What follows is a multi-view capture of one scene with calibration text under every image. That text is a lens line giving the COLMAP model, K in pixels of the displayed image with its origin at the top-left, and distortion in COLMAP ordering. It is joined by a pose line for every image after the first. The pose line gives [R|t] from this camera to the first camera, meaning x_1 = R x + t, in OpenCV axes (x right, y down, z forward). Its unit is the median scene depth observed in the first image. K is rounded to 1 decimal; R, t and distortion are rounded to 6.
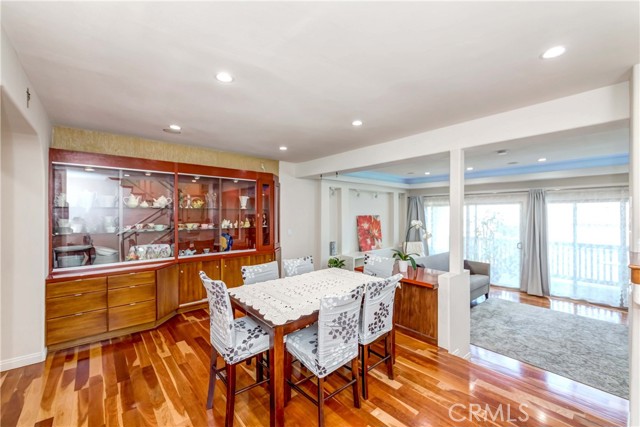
lens RADIAL K [[259.7, 0, 320.4], [0, 259.7, 211.7], [0, 0, 1]] dist [0.001873, 0.000415]
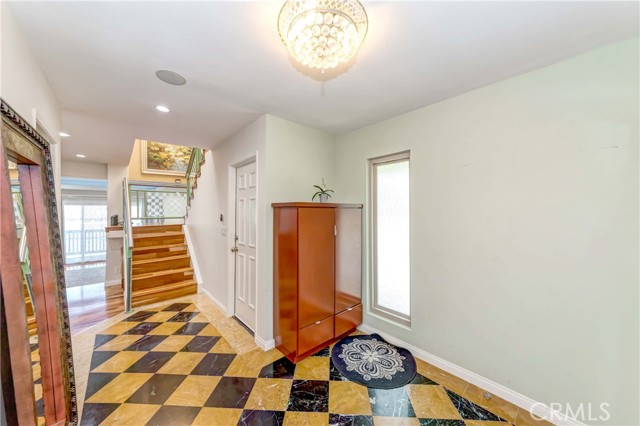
lens RADIAL K [[229.5, 0, 320.6], [0, 229.5, 211.1], [0, 0, 1]] dist [-0.004518, 0.001864]
pose [[-0.008025, 0.005287, 0.999954, -0.451533], [0.004030, 0.999978, -0.005255, 0.015973], [-0.999960, 0.003988, -0.008047, -0.461939]]
